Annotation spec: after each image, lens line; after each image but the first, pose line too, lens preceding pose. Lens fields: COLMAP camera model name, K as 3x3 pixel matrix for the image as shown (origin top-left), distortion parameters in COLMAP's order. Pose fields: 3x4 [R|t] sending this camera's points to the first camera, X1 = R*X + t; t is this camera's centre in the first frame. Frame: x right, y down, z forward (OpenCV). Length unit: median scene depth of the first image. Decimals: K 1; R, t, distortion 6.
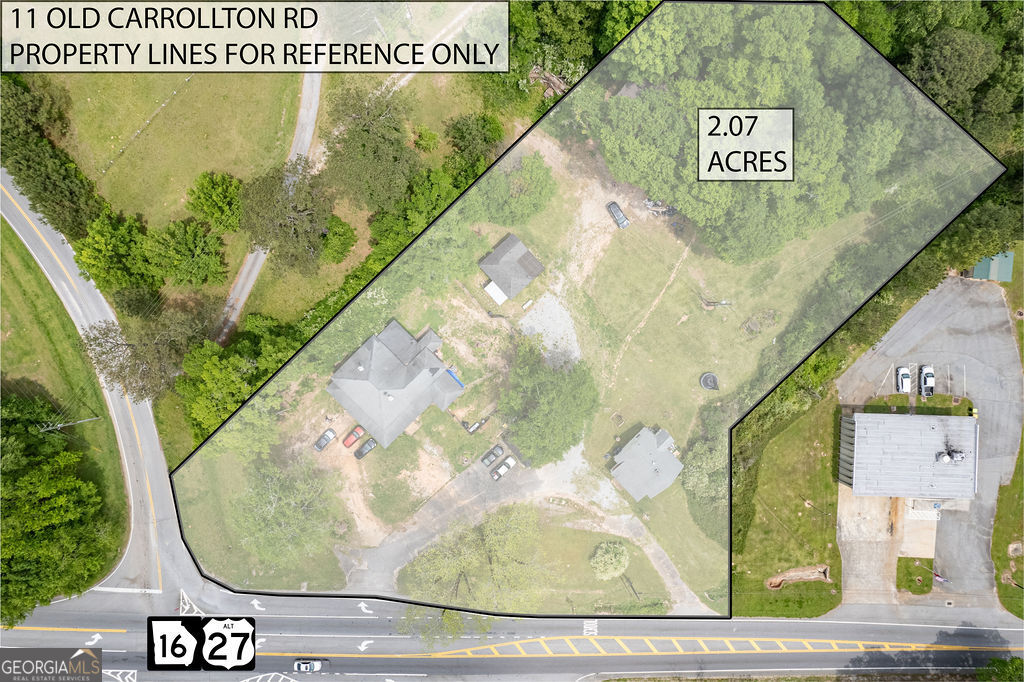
lens RADIAL K [[655.7, 0, 509.6], [0, 655.7, 337.6], [0, 0, 1]] dist [-0.073324, 0.066869]
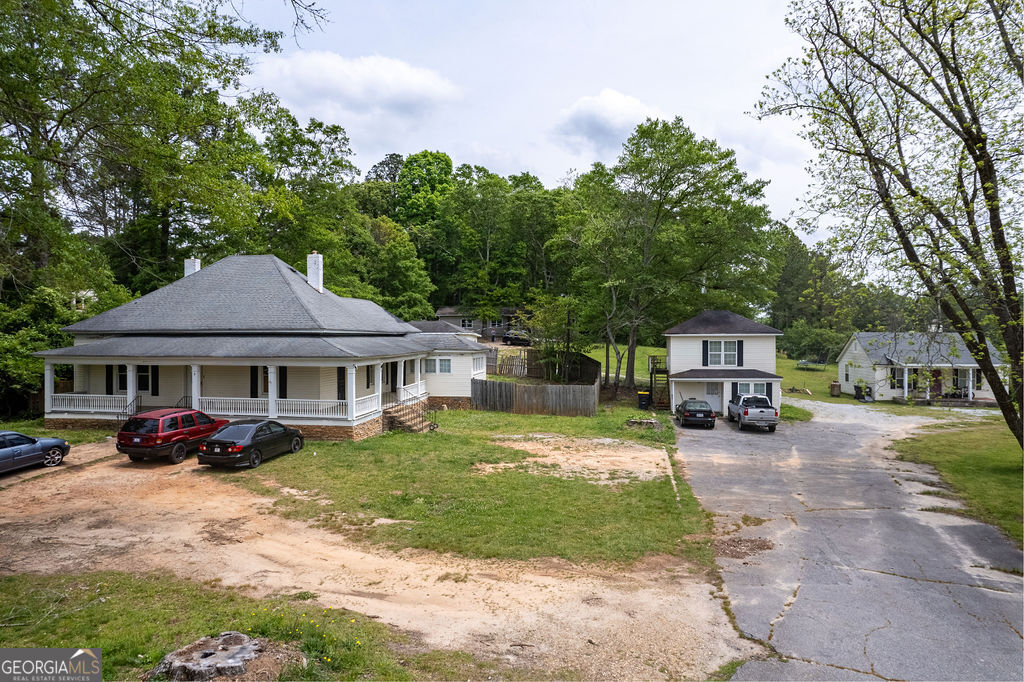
lens RADIAL K [[655.7, 0, 509.6], [0, 655.7, 337.6], [0, 0, 1]] dist [-0.073324, 0.066869]
pose [[0.793669, 0.006605, 0.608314, -0.277280], [0.608347, -0.011645, -0.793586, 0.368580], [0.001842, 0.999910, -0.013261, 0.967248]]
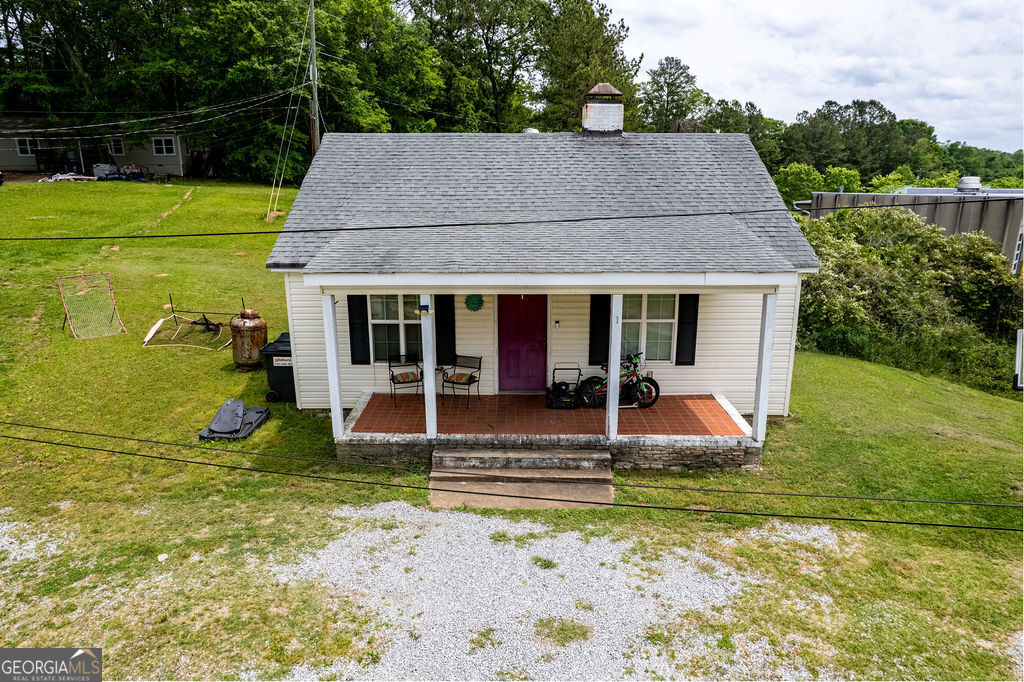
lens RADIAL K [[655.7, 0, 509.6], [0, 655.7, 337.6], [0, 0, 1]] dist [-0.073324, 0.066869]
pose [[0.702928, -0.169484, 0.690773, 0.114168], [0.711205, 0.155314, -0.685613, 0.276067], [0.008913, 0.973218, 0.229712, 0.967959]]
